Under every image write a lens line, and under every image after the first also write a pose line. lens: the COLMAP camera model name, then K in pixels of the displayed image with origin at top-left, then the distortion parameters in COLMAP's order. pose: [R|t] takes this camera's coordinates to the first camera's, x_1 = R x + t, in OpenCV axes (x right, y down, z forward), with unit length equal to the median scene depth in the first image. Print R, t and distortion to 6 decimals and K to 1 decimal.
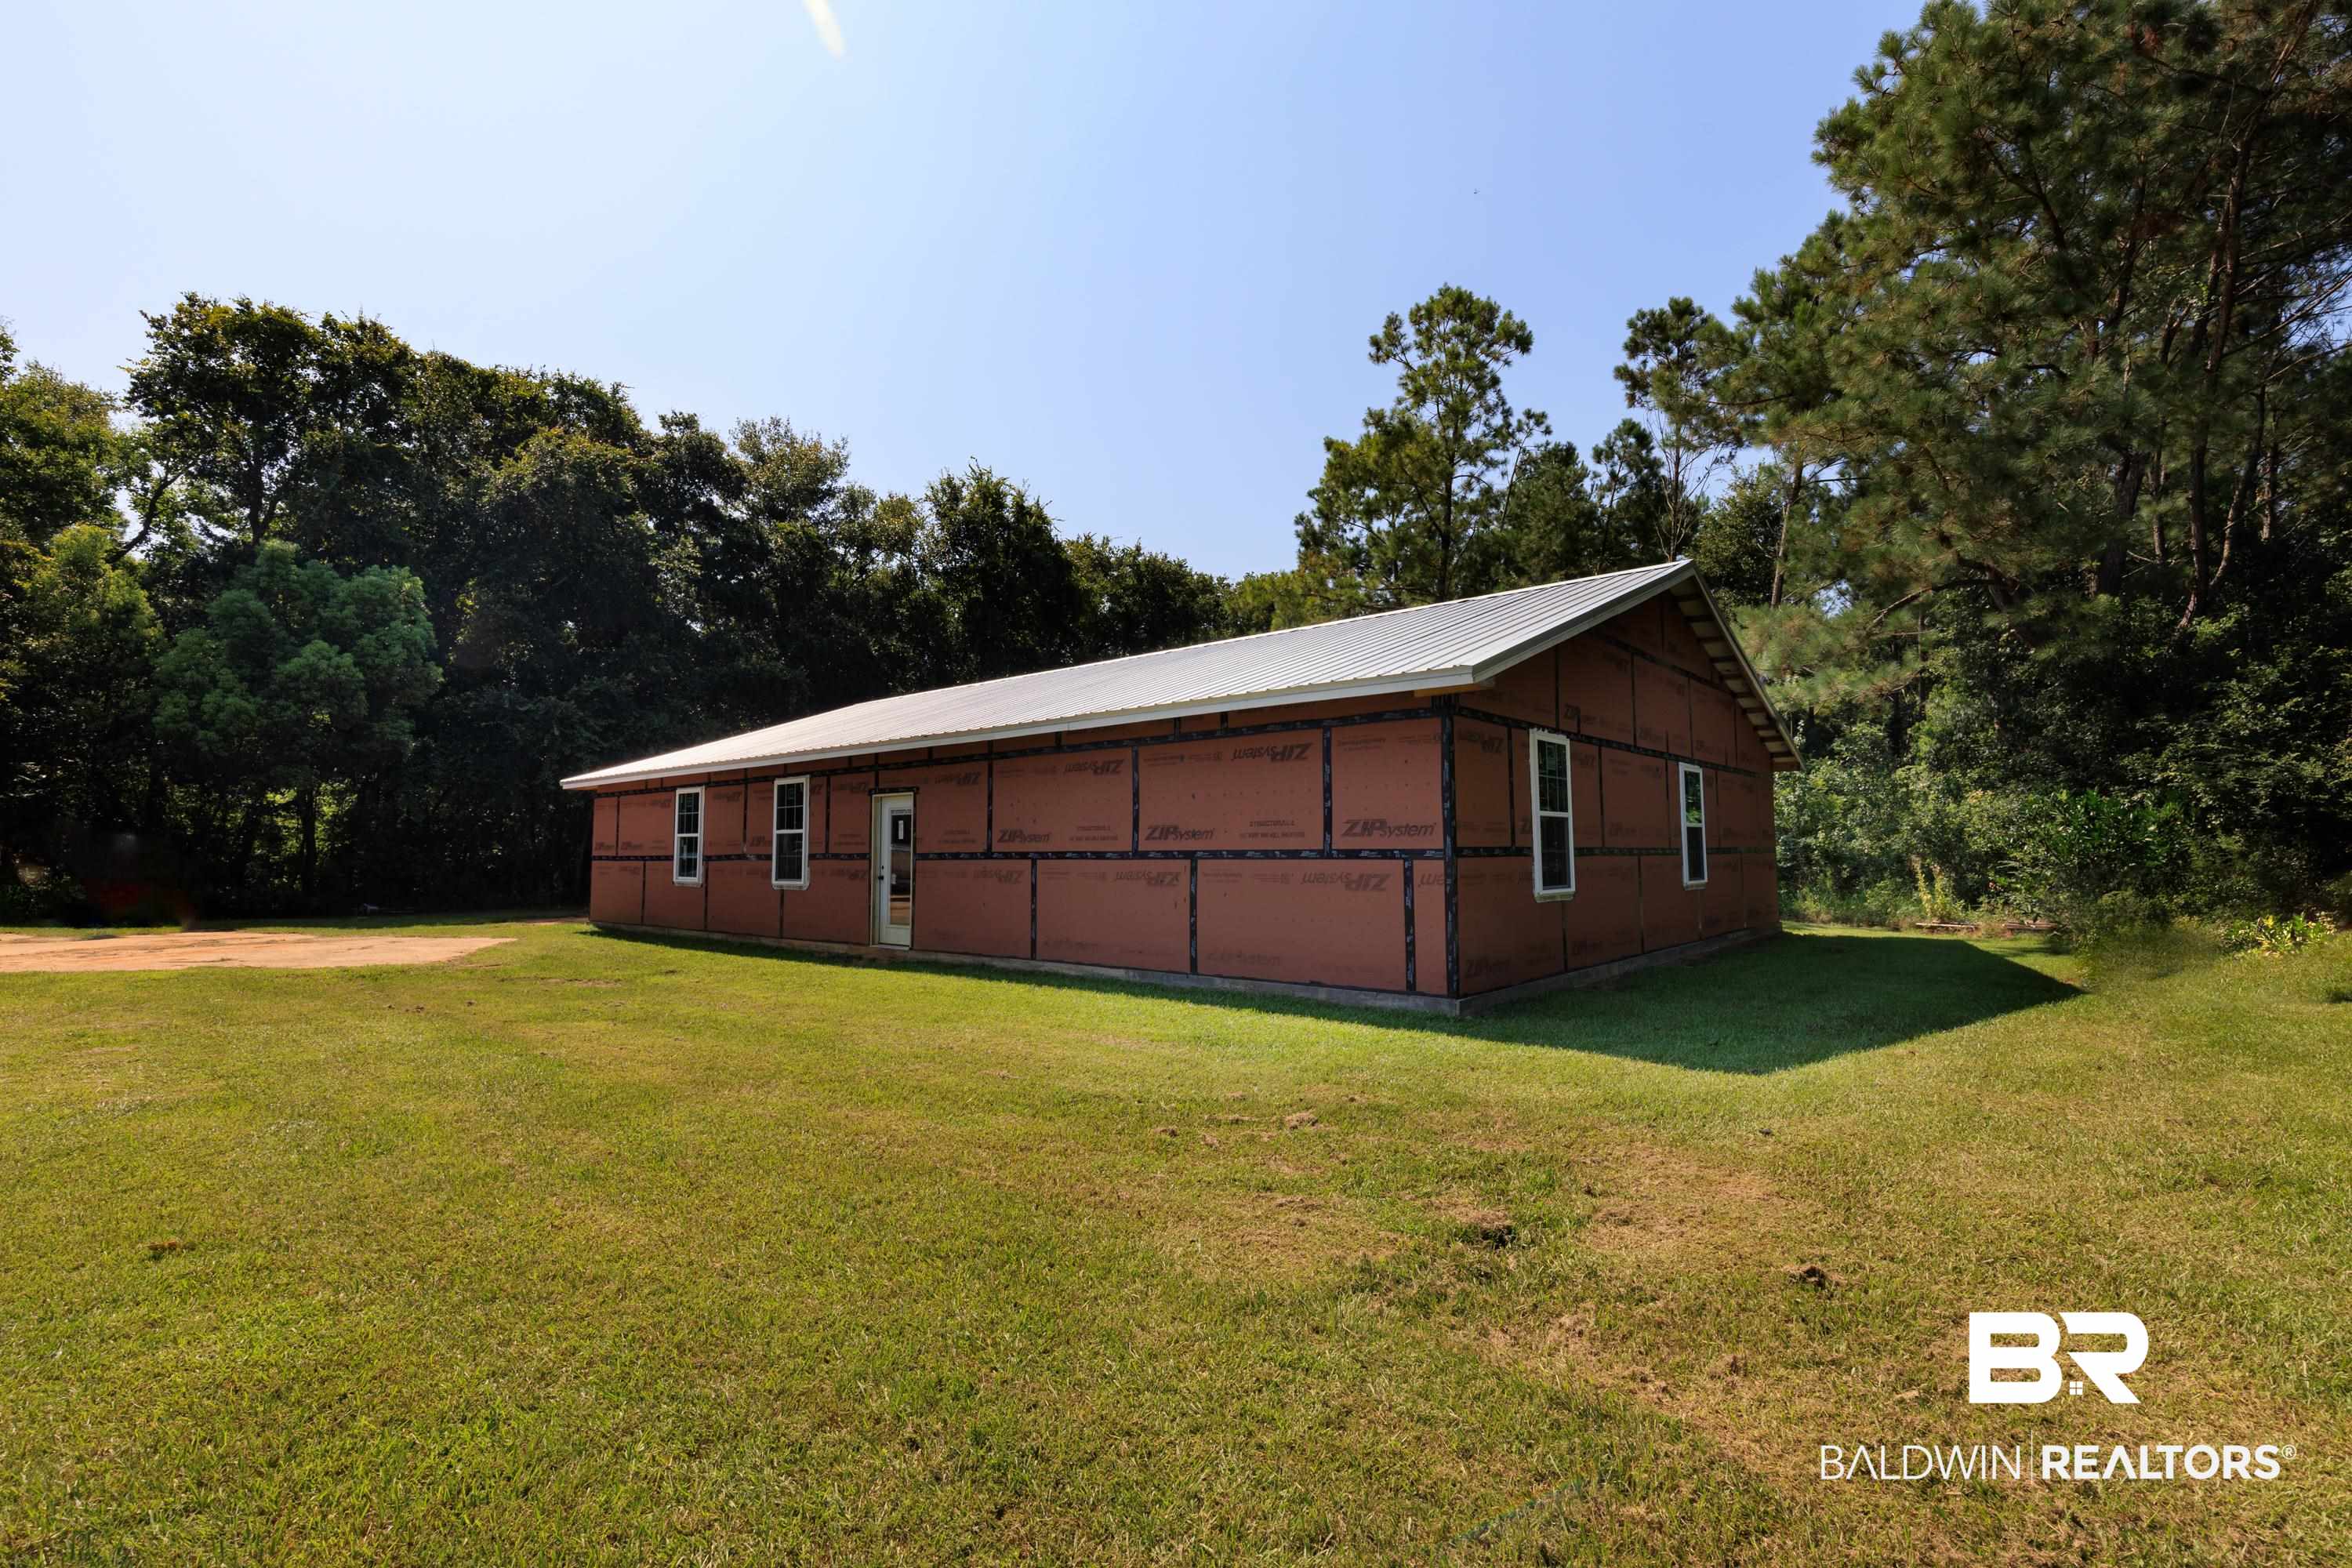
lens RADIAL K [[1074.8, 0, 1184.2], [0, 1074.8, 769.9], [0, 0, 1]] dist [0.014064, -0.000083]
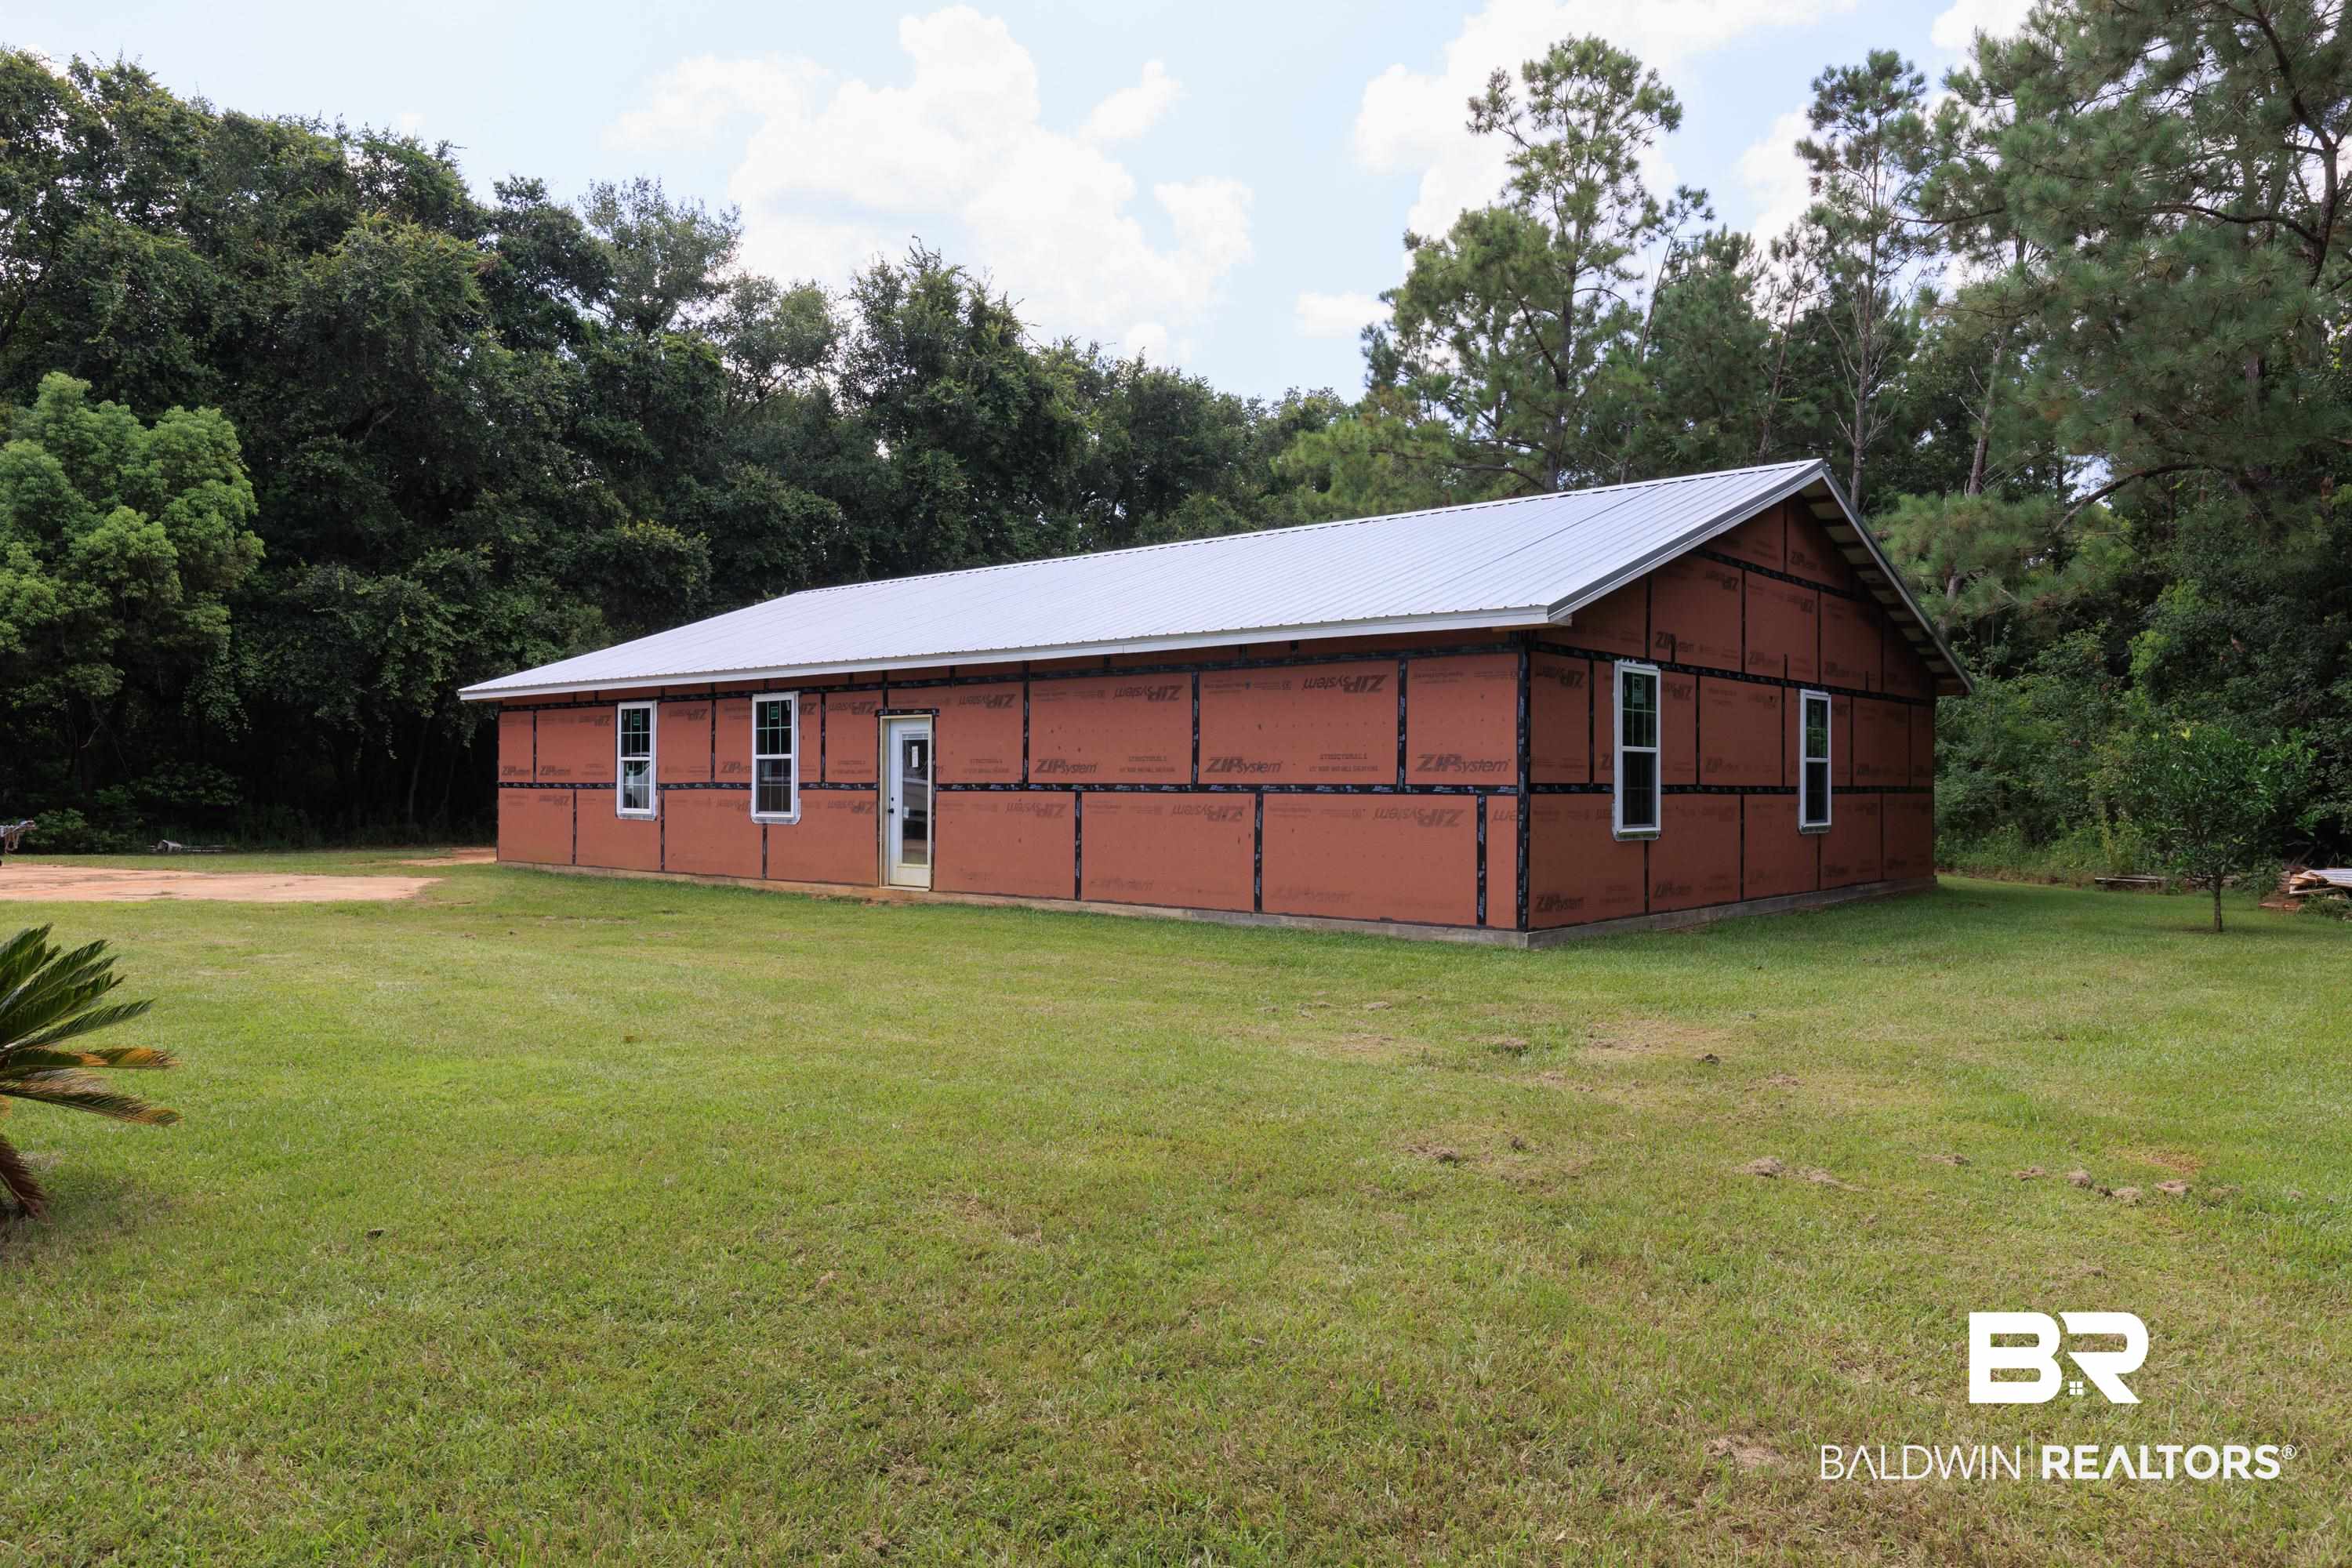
lens RADIAL K [[1608.8, 0, 1176.0], [0, 1608.8, 784.0], [0, 0, 1]] dist [0.001285, 0.001149]
pose [[0.999944, 0.010211, -0.002606, -0.026063], [-0.009985, 0.997088, 0.075597, -0.013456], [0.003370, -0.075566, 0.997135, -0.177453]]
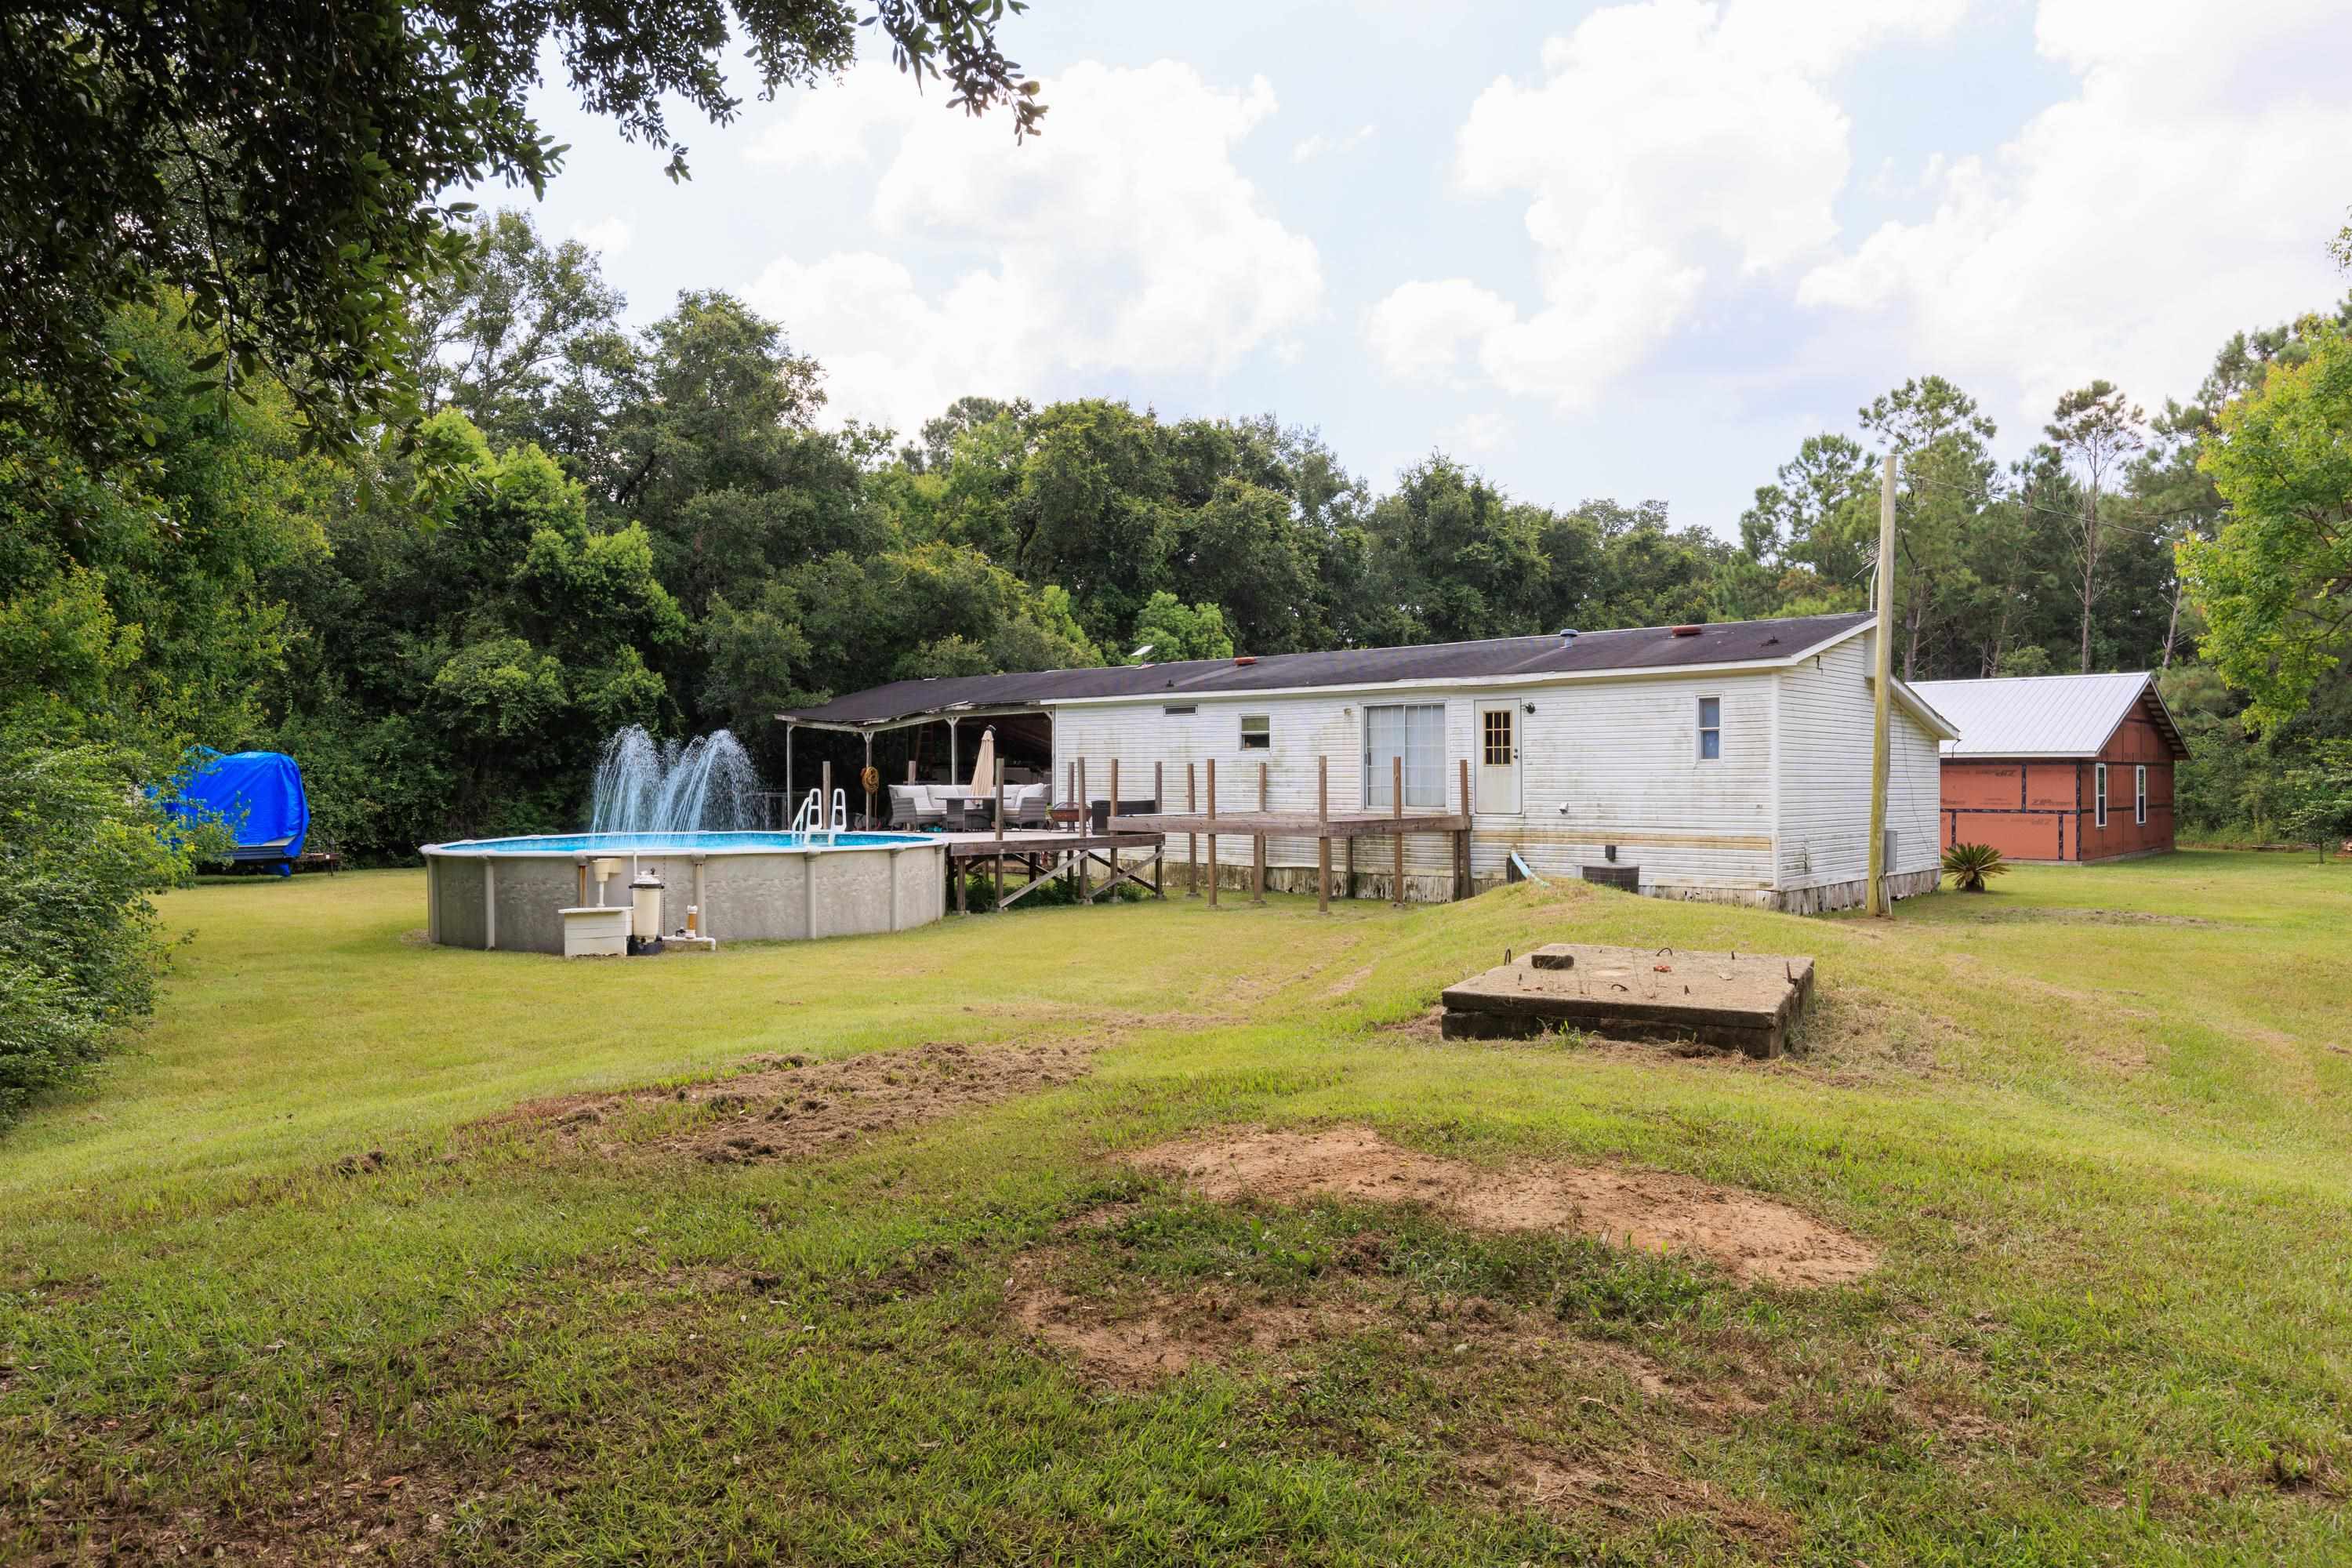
lens RADIAL K [[1548.3, 0, 1176.0], [0, 1548.3, 763.9], [0, 0, 1]] dist [-0.000252, -0.000154]
pose [[0.999385, 0.003524, -0.034877, -0.722493], [-0.001143, 0.997680, 0.068065, -0.117874], [0.035035, -0.067983, 0.997071, -1.146583]]
